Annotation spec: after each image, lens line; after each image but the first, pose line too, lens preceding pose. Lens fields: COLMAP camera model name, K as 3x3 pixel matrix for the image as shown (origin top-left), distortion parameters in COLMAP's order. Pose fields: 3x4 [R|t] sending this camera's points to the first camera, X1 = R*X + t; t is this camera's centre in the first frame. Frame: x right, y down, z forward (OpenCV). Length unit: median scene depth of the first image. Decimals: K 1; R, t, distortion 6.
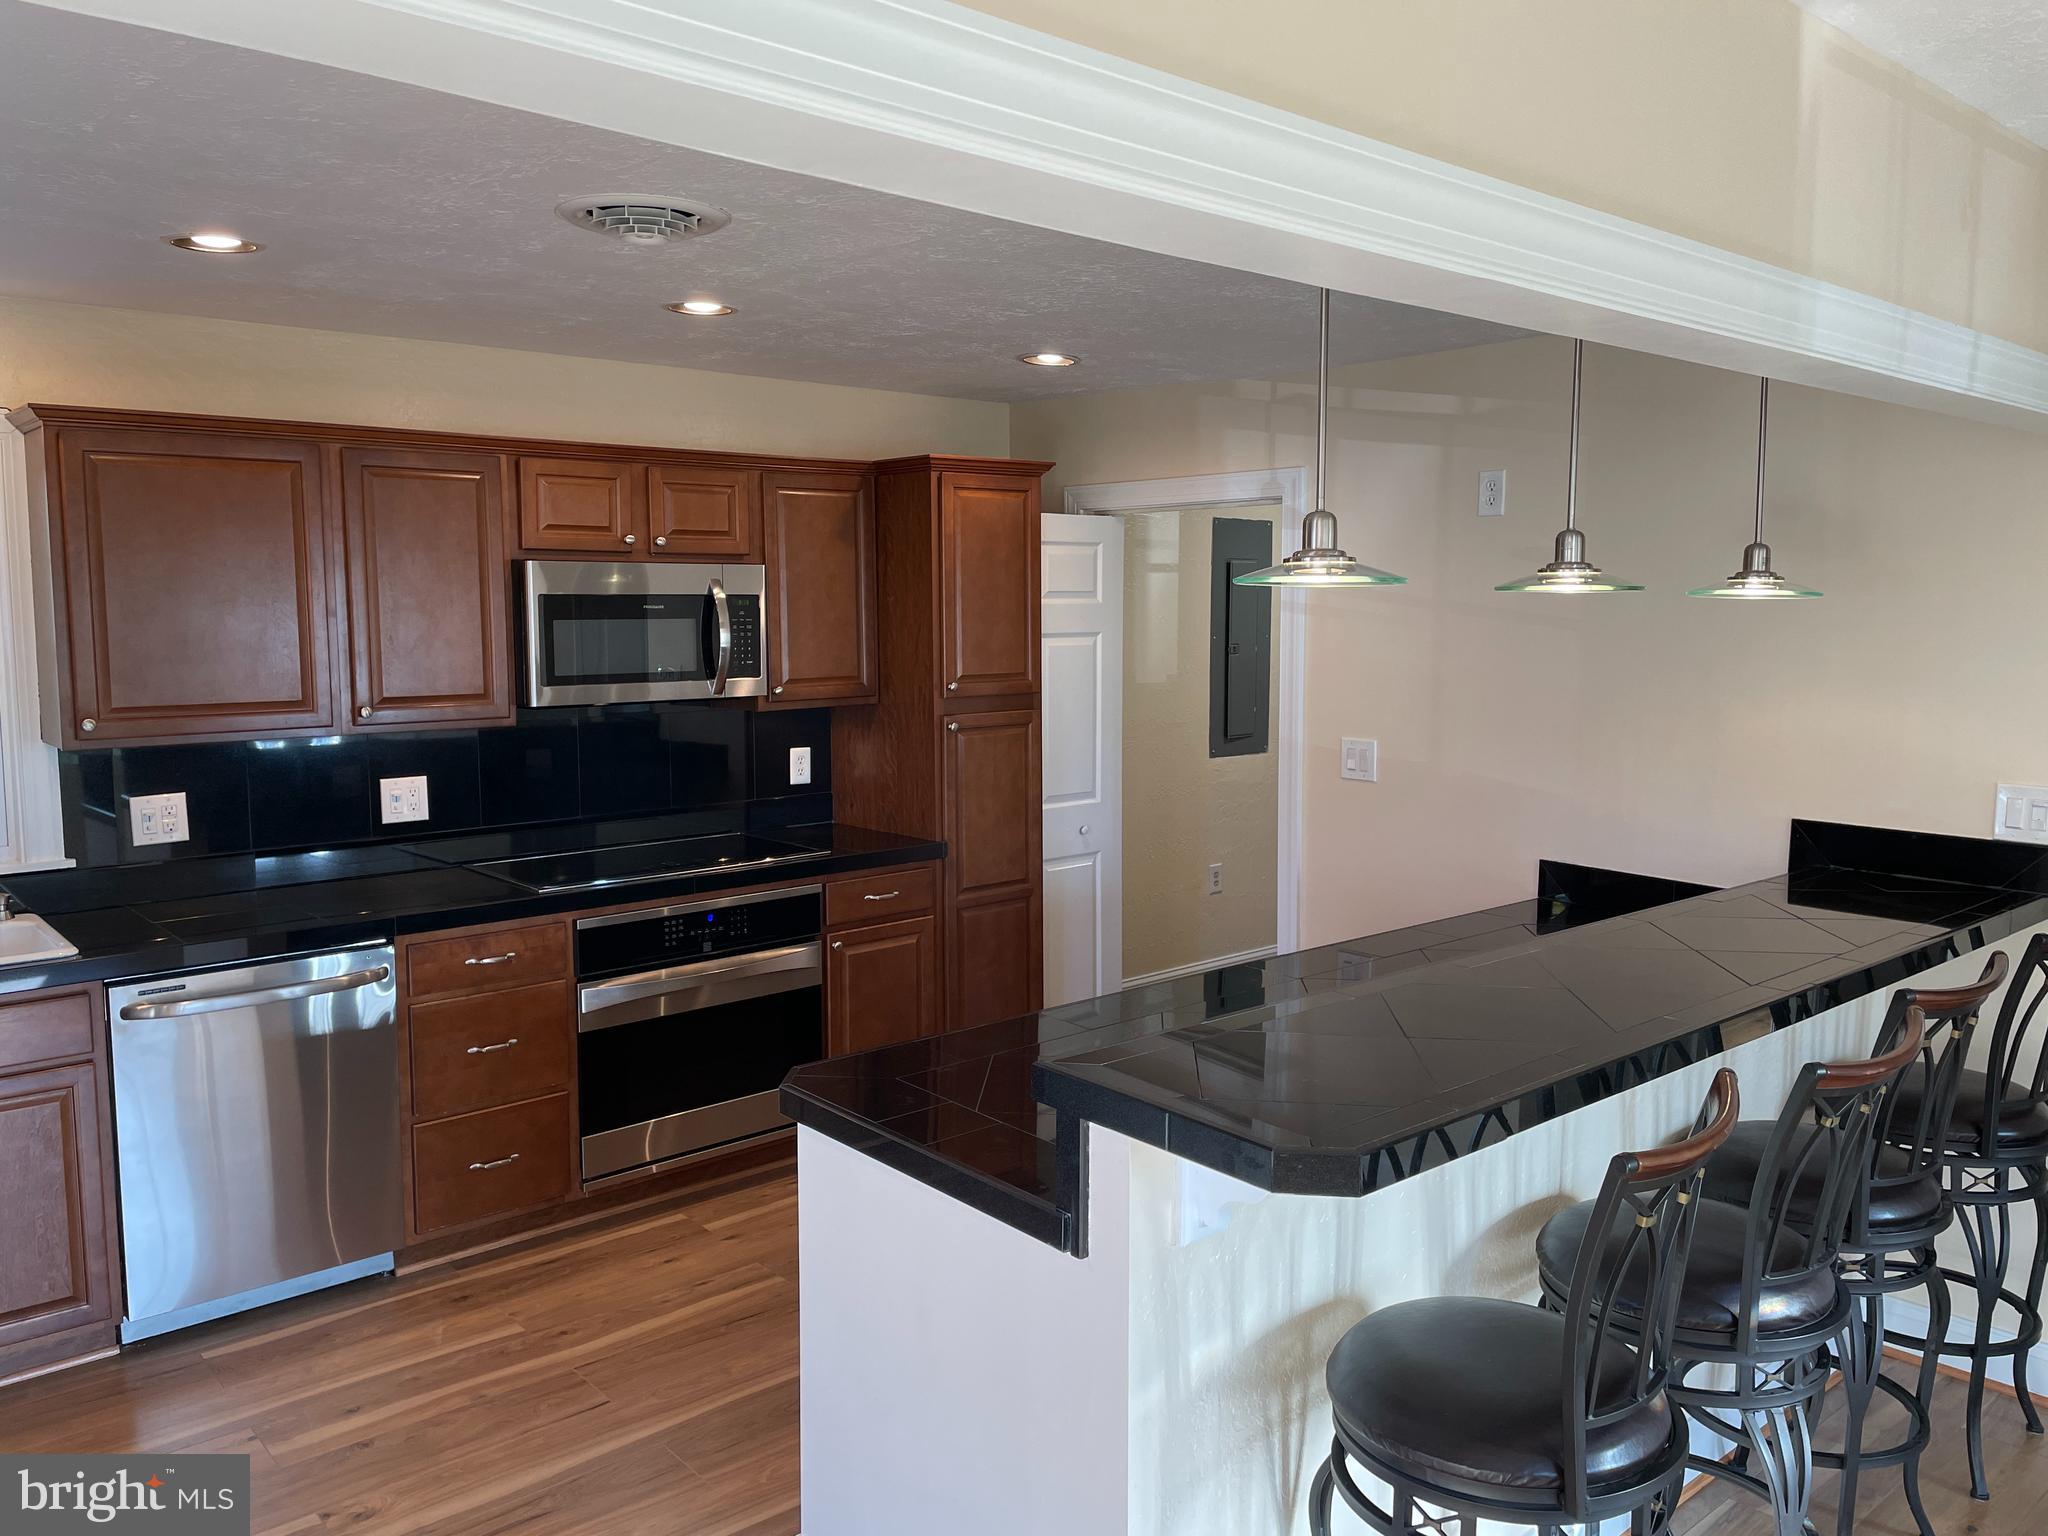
lens RADIAL K [[1546.6, 0, 1026.4], [0, 1546.6, 730.3], [0, 0, 1]] dist [0.056354, -0.060788]
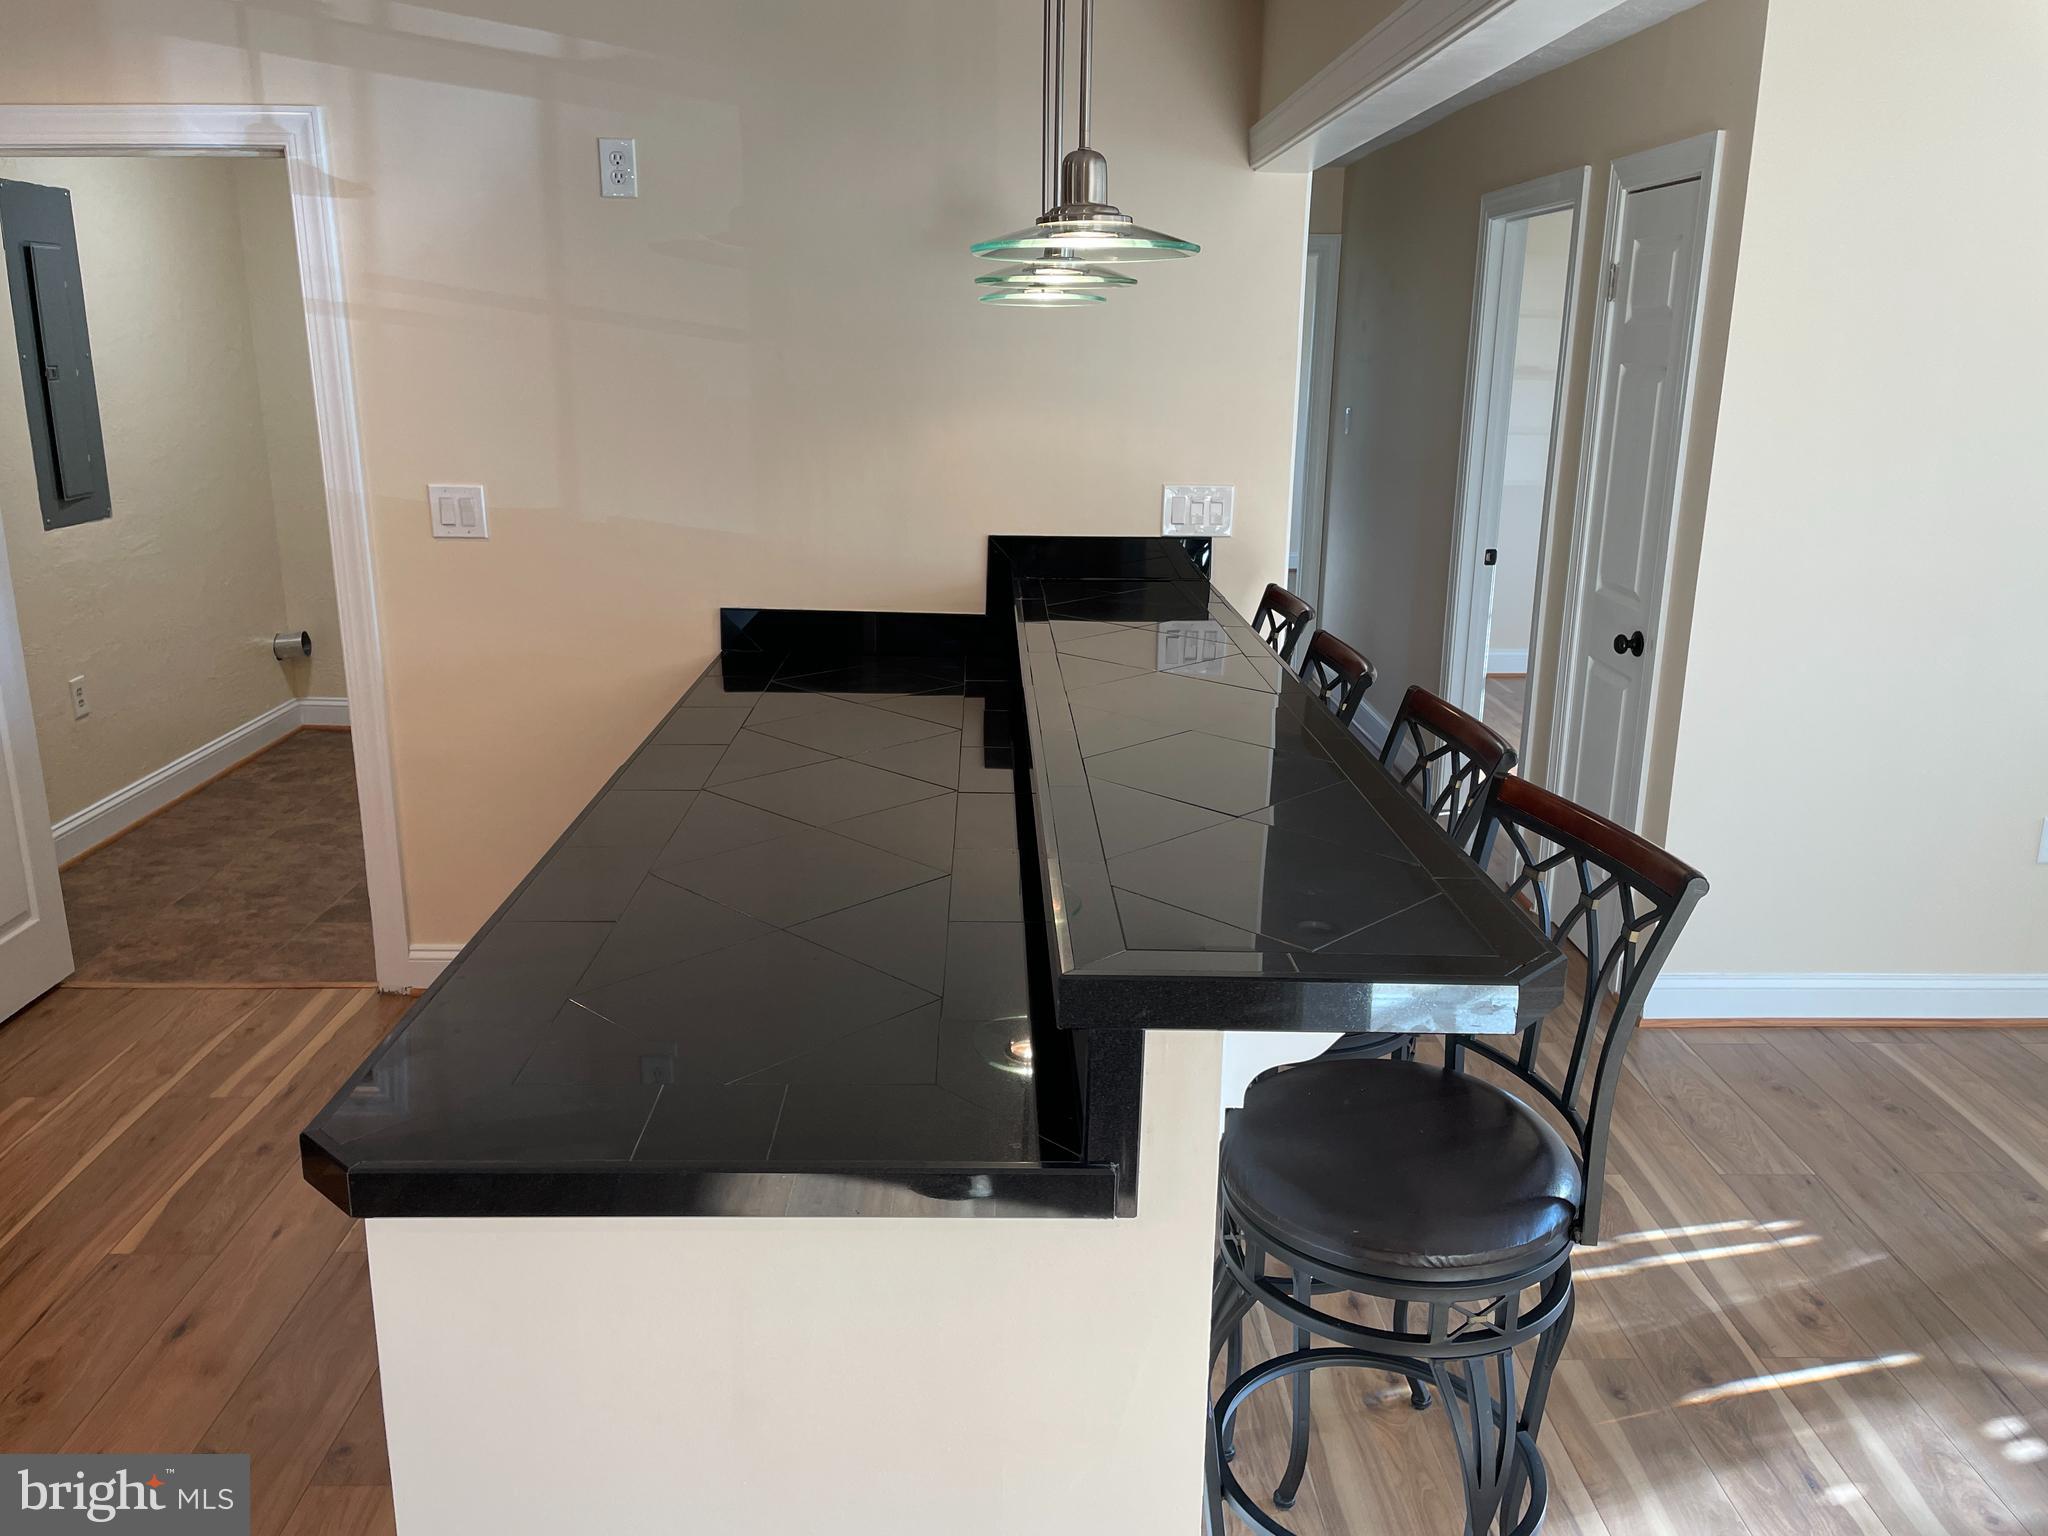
lens RADIAL K [[1546.6, 0, 1021.8], [0, 1546.6, 750.6], [0, 0, 1]] dist [0.056354, -0.060788]
pose [[0.637711, -0.190228, 0.746416, -0.229888], [0.054459, 0.977735, 0.202653, -0.007459], [-0.768348, -0.088585, 0.633872, 0.284619]]
